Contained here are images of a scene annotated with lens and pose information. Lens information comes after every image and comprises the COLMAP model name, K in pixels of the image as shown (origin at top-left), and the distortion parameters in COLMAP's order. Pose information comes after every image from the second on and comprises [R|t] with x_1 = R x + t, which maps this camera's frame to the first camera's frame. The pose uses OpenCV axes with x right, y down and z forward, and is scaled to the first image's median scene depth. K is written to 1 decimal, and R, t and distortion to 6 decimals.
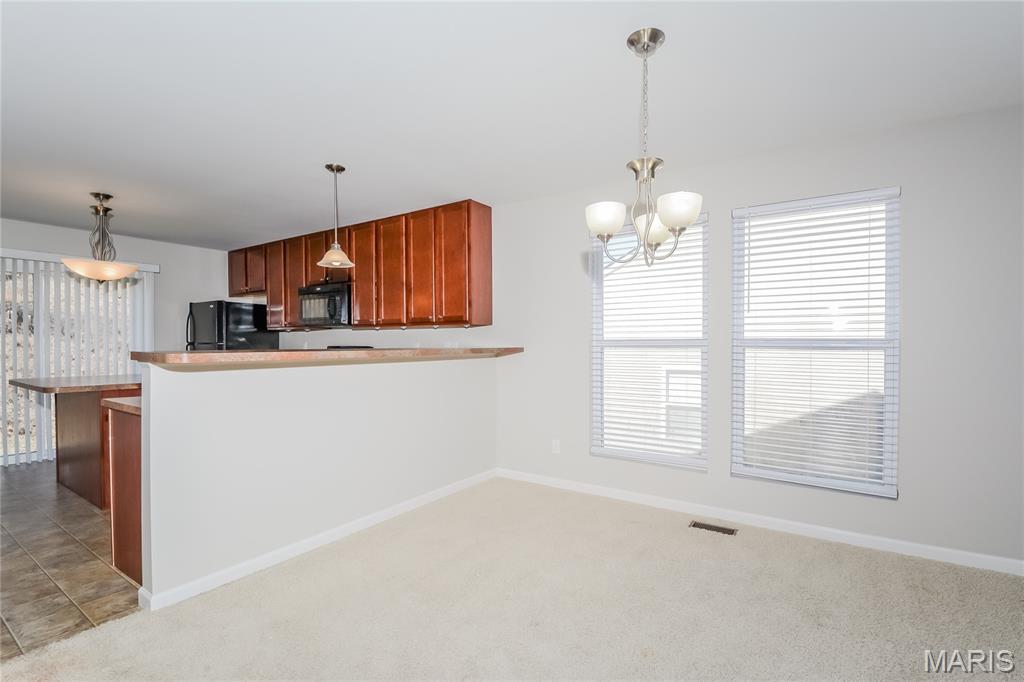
lens RADIAL K [[489.7, 0, 512.0], [0, 489.7, 341.0], [0, 0, 1]] dist [-0.003531, -0.000602]
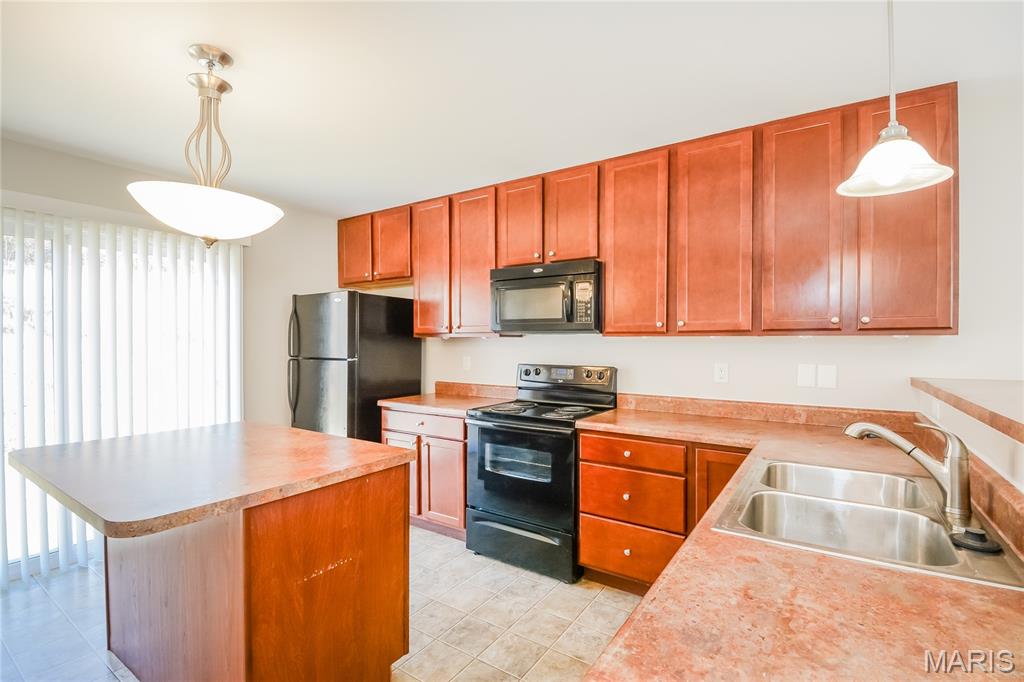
lens RADIAL K [[473.9, 0, 512.0], [0, 473.9, 341.0], [0, 0, 1]] dist [-0.001725, -0.000212]
pose [[0.999397, 0.000688, 0.034730, -0.559226], [-0.001039, 0.999948, 0.010098, -0.031640], [-0.034721, -0.010128, 0.999346, 0.527159]]
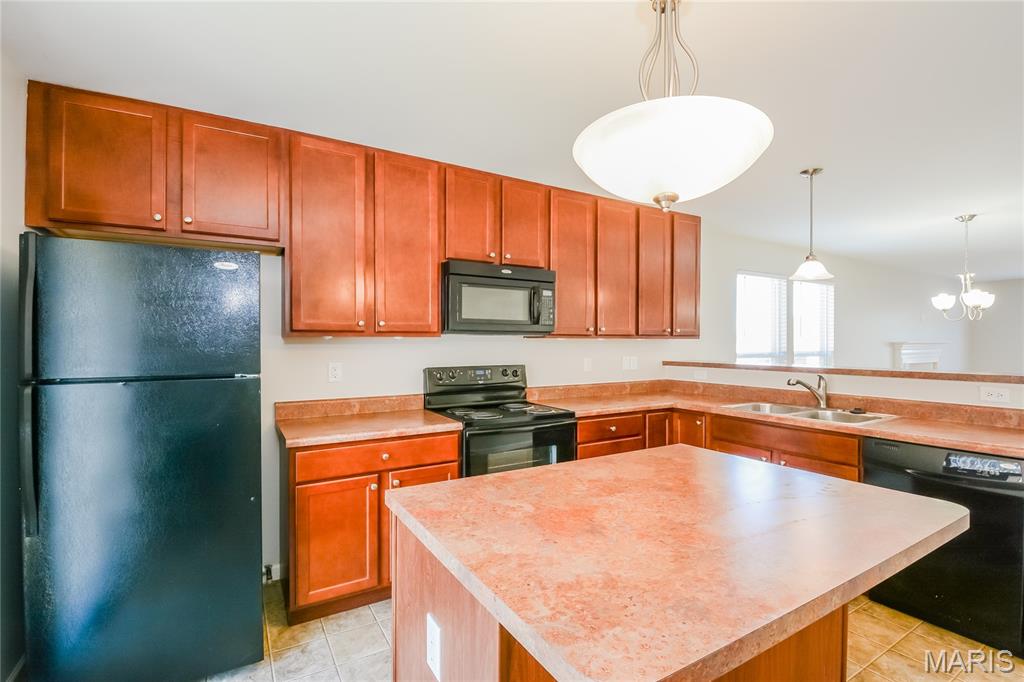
lens RADIAL K [[473.9, 0, 512.0], [0, 473.9, 341.0], [0, 0, 1]] dist [-0.001725, -0.000212]
pose [[0.383140, 0.001610, 0.923689, -1.172244], [-0.010801, 0.999938, 0.002738, -0.027620], [-0.923627, -0.011026, 0.383134, 0.971505]]
